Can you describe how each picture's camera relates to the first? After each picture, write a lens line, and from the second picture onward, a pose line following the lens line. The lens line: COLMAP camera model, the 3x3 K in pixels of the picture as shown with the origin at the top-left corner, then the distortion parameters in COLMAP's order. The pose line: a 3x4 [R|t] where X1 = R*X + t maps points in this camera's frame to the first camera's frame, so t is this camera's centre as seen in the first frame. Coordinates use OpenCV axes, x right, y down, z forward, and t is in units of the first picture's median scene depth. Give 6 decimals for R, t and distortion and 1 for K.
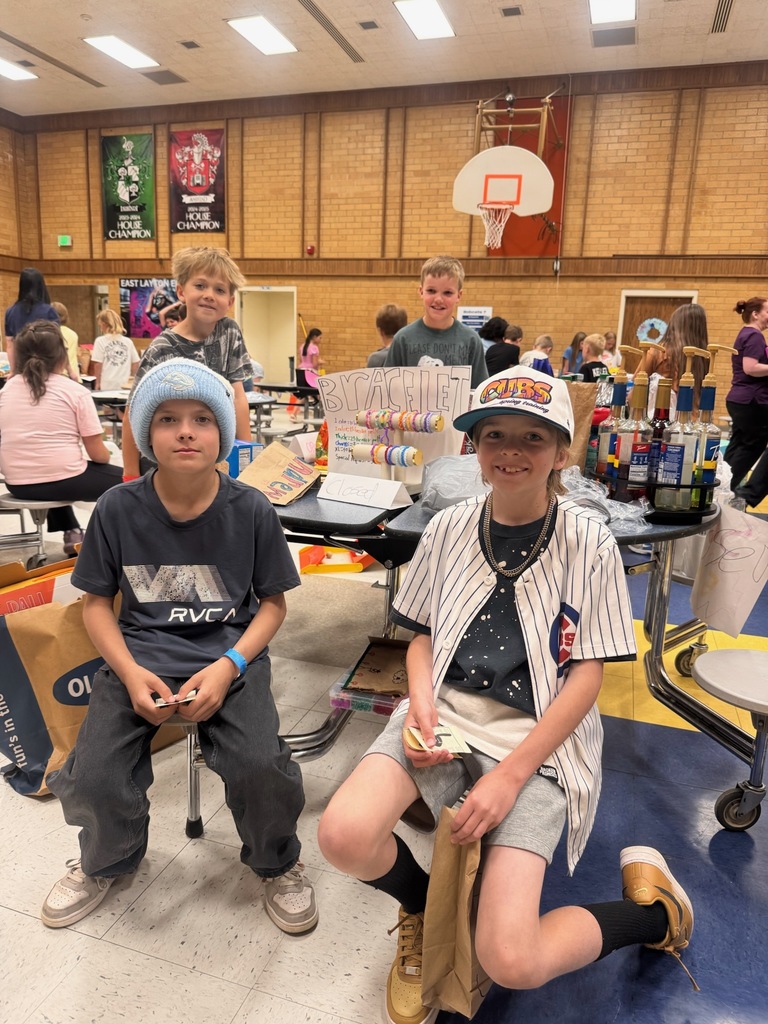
lens RADIAL K [[733.0, 0, 384.0], [0, 733.0, 512.0], [0, 0, 1]] dist [0.000851, 0.002035]
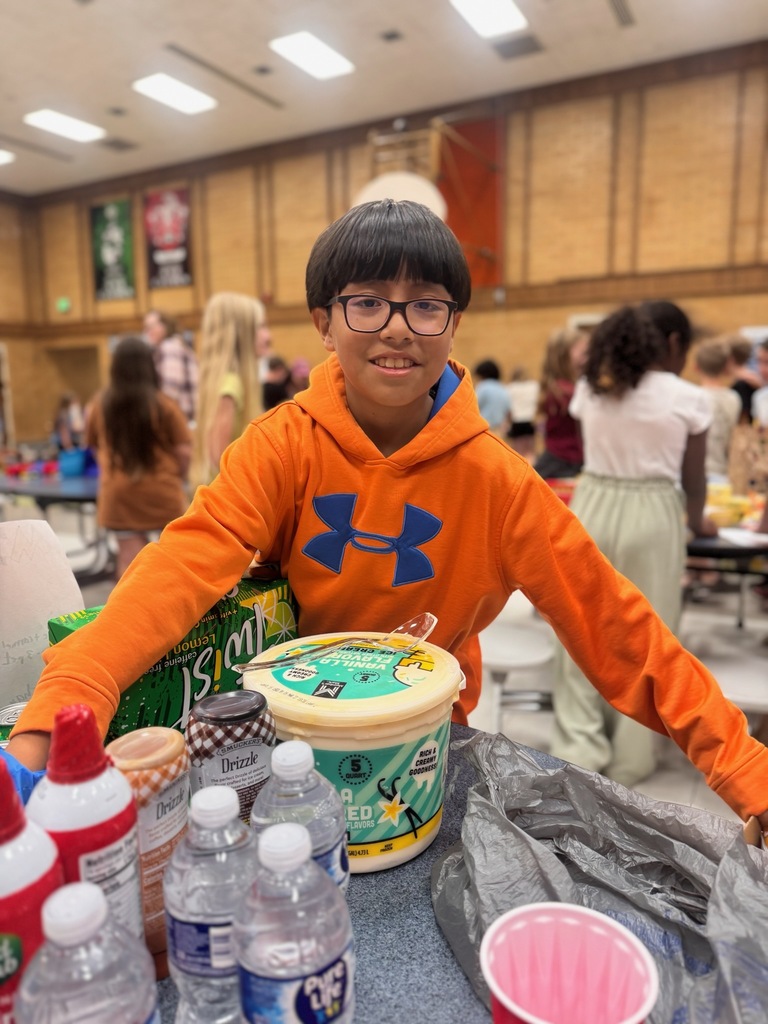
lens RADIAL K [[733.0, 0, 384.0], [0, 733.0, 512.0], [0, 0, 1]] dist [0.000851, 0.002035]
pose [[0.981073, -0.016308, -0.192950, 0.268021], [0.006295, 0.998606, -0.052398, -0.014036], [0.193535, 0.050191, 0.979809, 0.077472]]
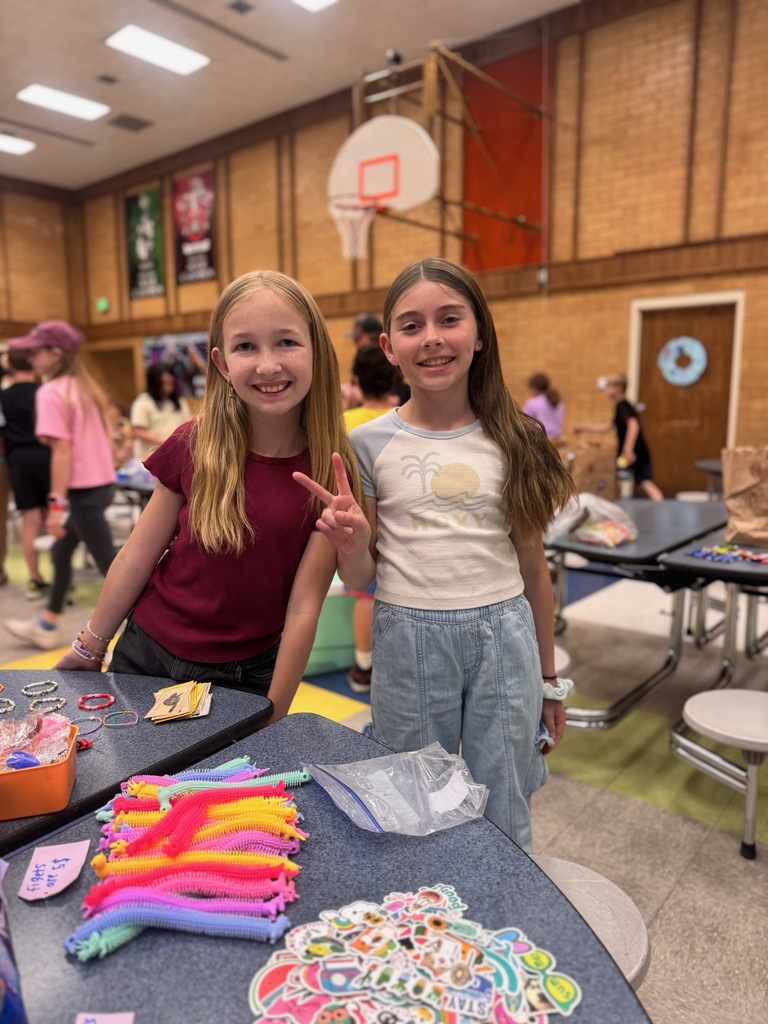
lens RADIAL K [[733.0, 0, 384.0], [0, 733.0, 512.0], [0, 0, 1]] dist [0.000851, 0.002035]
pose [[0.924216, 0.019560, -0.381370, 0.373779], [-0.045722, 0.997171, -0.059660, -0.055787], [0.379124, 0.072575, 0.922495, 0.296519]]
